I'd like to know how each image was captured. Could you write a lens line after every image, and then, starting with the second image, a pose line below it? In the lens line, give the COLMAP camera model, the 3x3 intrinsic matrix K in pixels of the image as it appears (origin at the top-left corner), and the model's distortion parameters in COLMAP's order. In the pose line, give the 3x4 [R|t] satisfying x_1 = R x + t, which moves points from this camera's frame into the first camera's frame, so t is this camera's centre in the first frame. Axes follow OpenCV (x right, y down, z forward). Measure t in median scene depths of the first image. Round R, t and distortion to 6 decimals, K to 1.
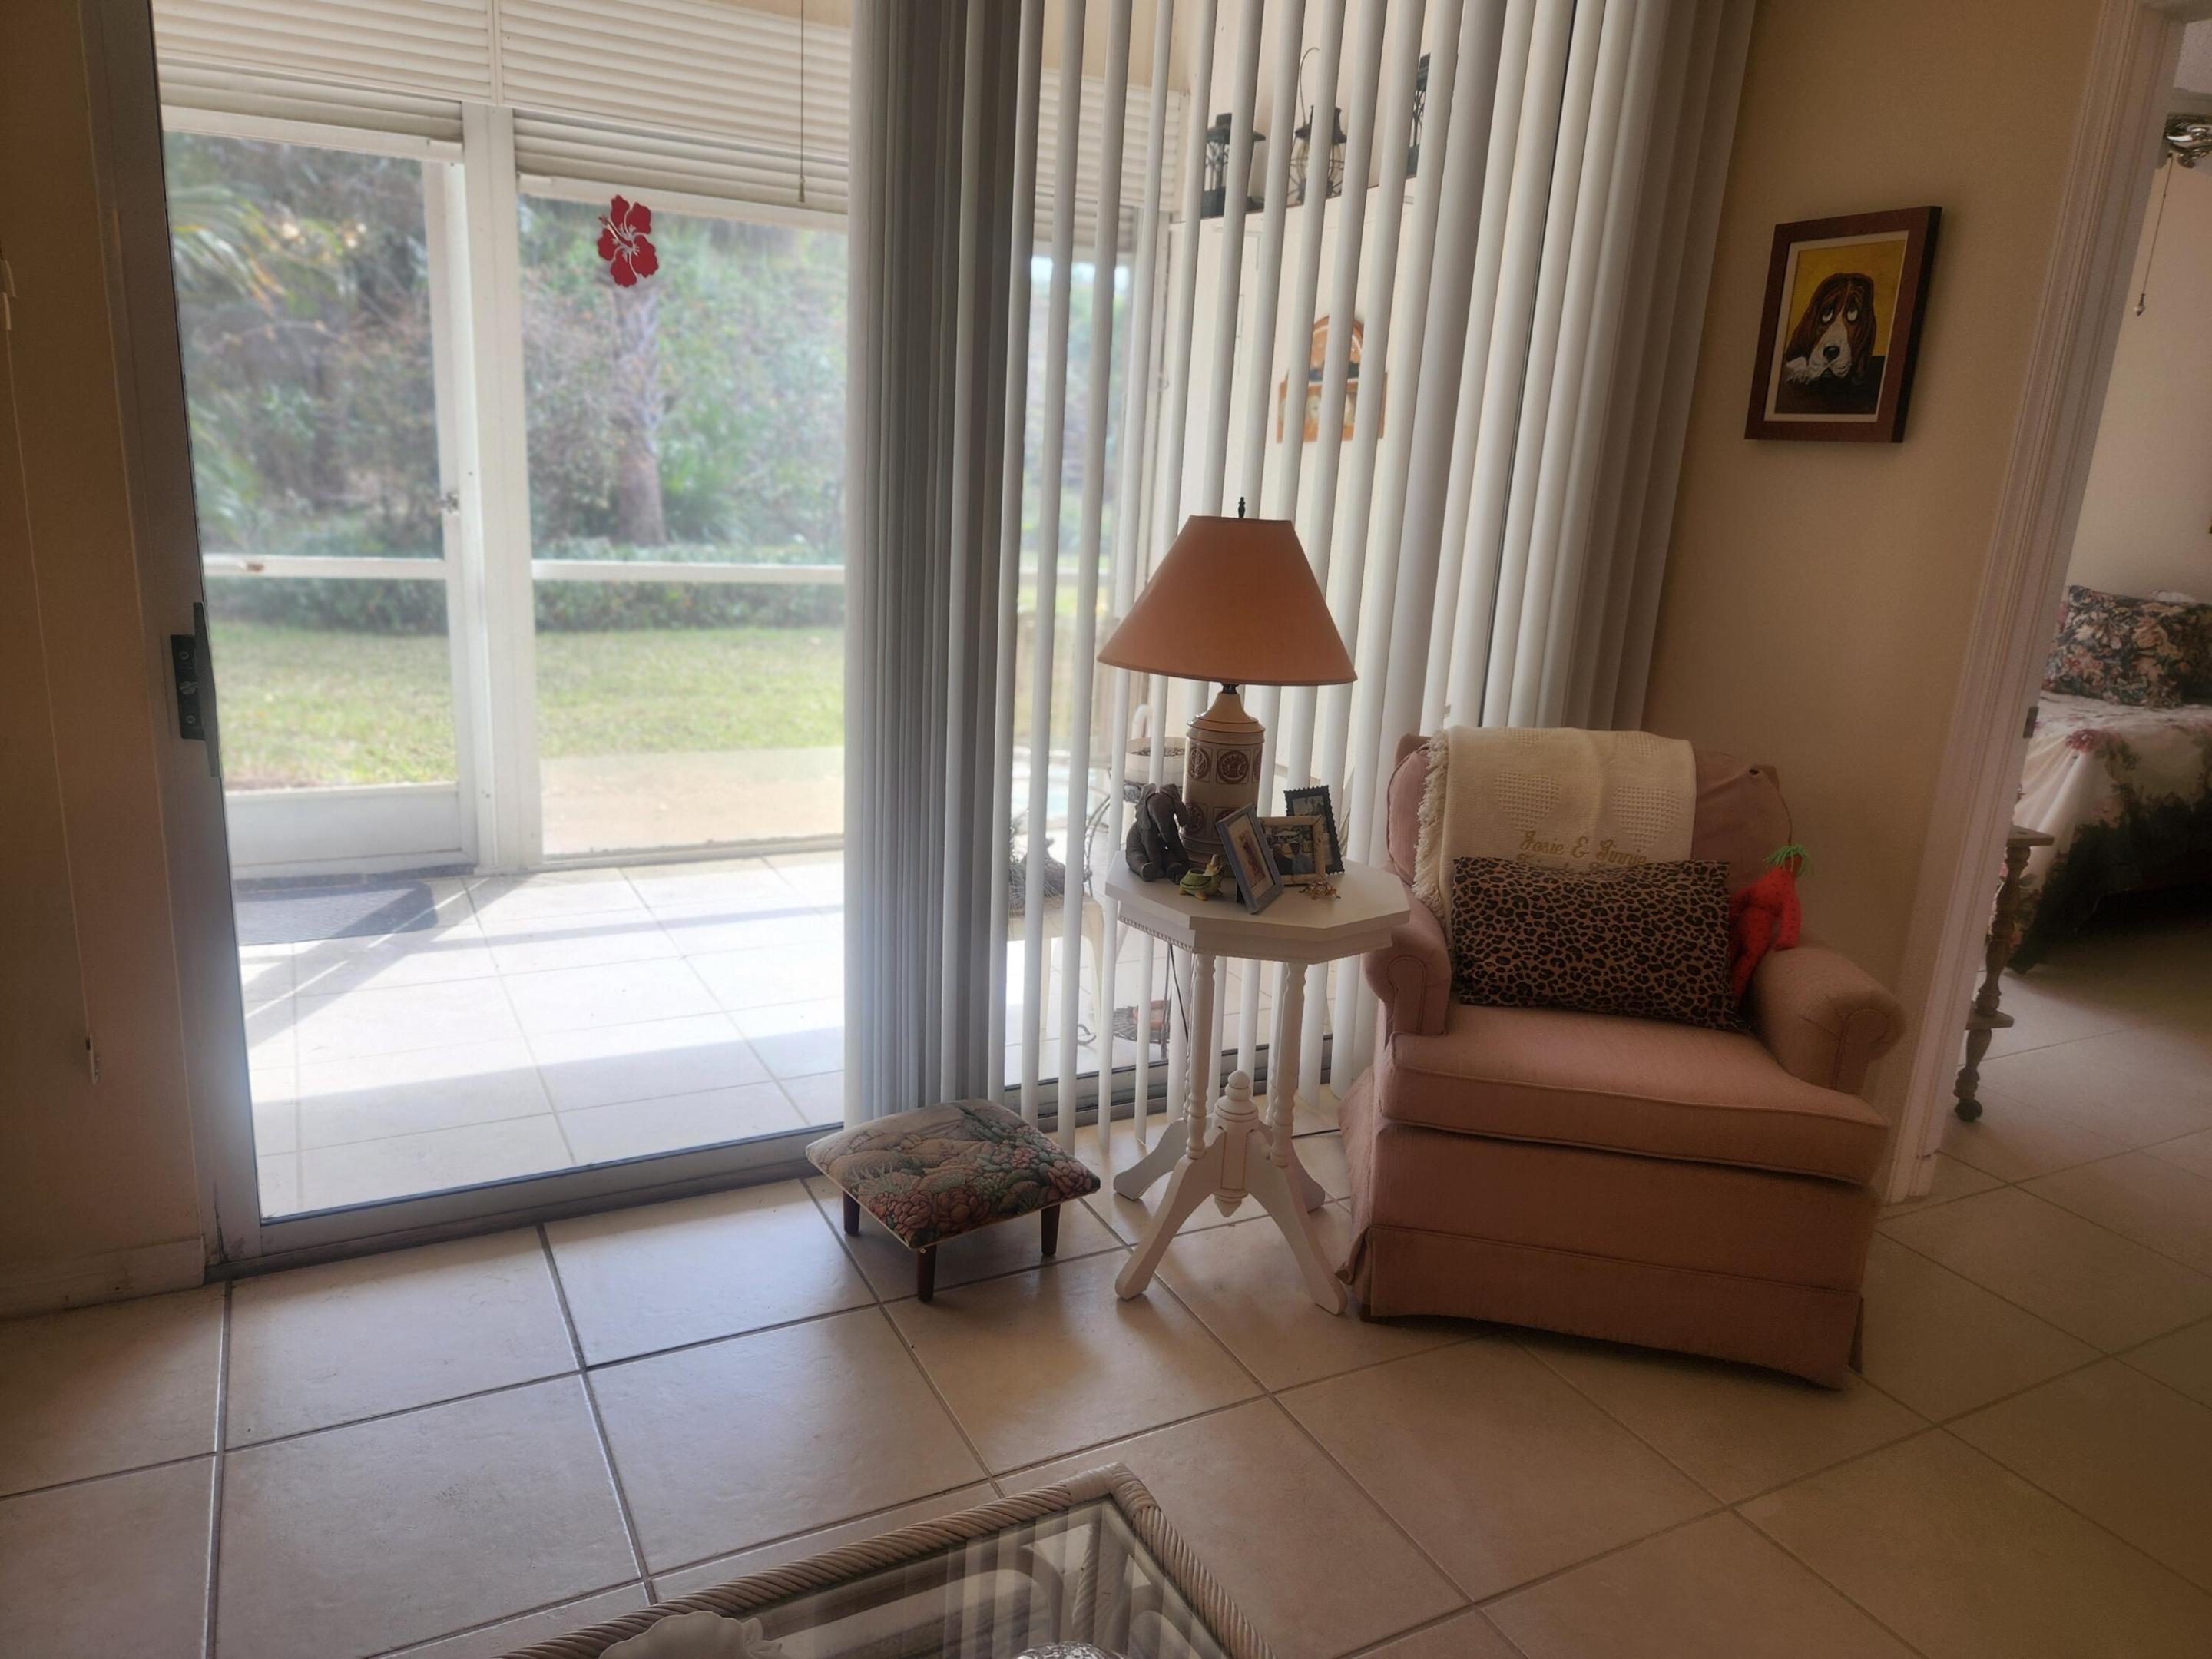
lens RADIAL K [[1491.9, 0, 1103.5], [0, 1491.9, 826.1], [0, 0, 1]] dist [-0.006096, -0.004514]
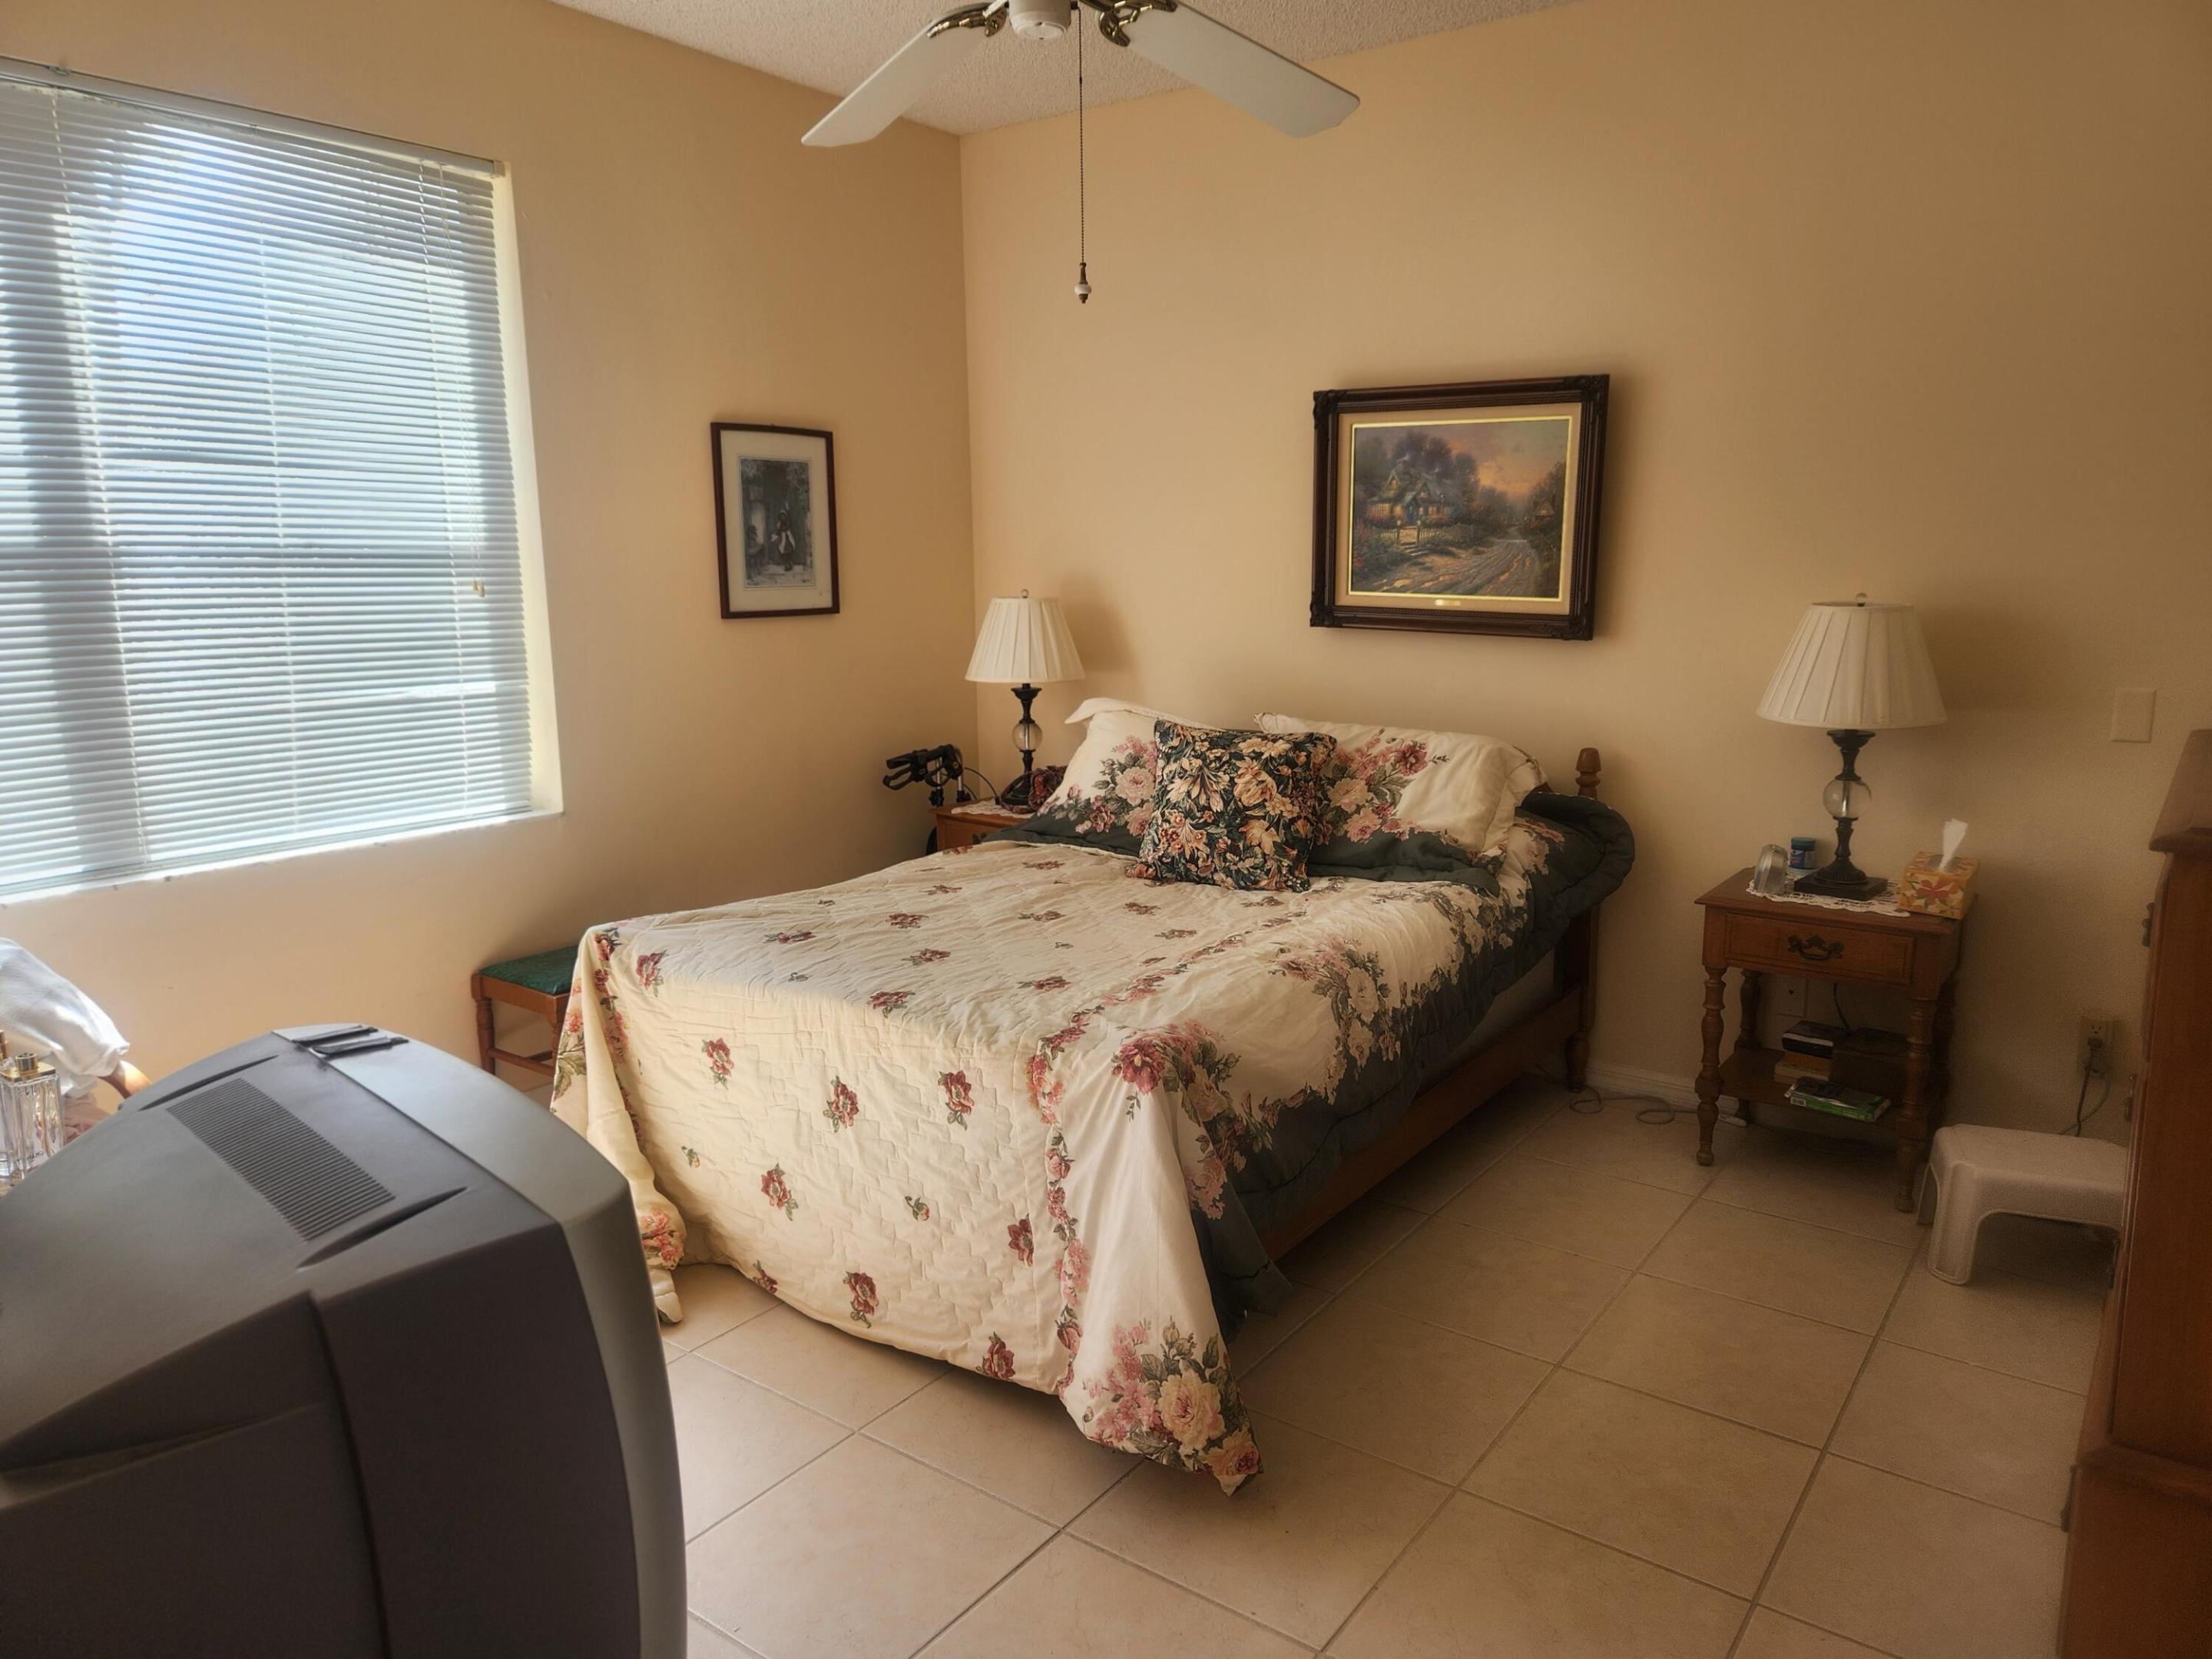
lens RADIAL K [[1491.9, 0, 1107.4], [0, 1491.9, 834.1], [0, 0, 1]] dist [-0.006096, -0.004514]
pose [[0.890811, -0.150775, 0.428628, 0.334995], [0.176002, 0.984195, -0.019580, -0.104284], [-0.418901, 0.092882, 0.903269, 0.392597]]
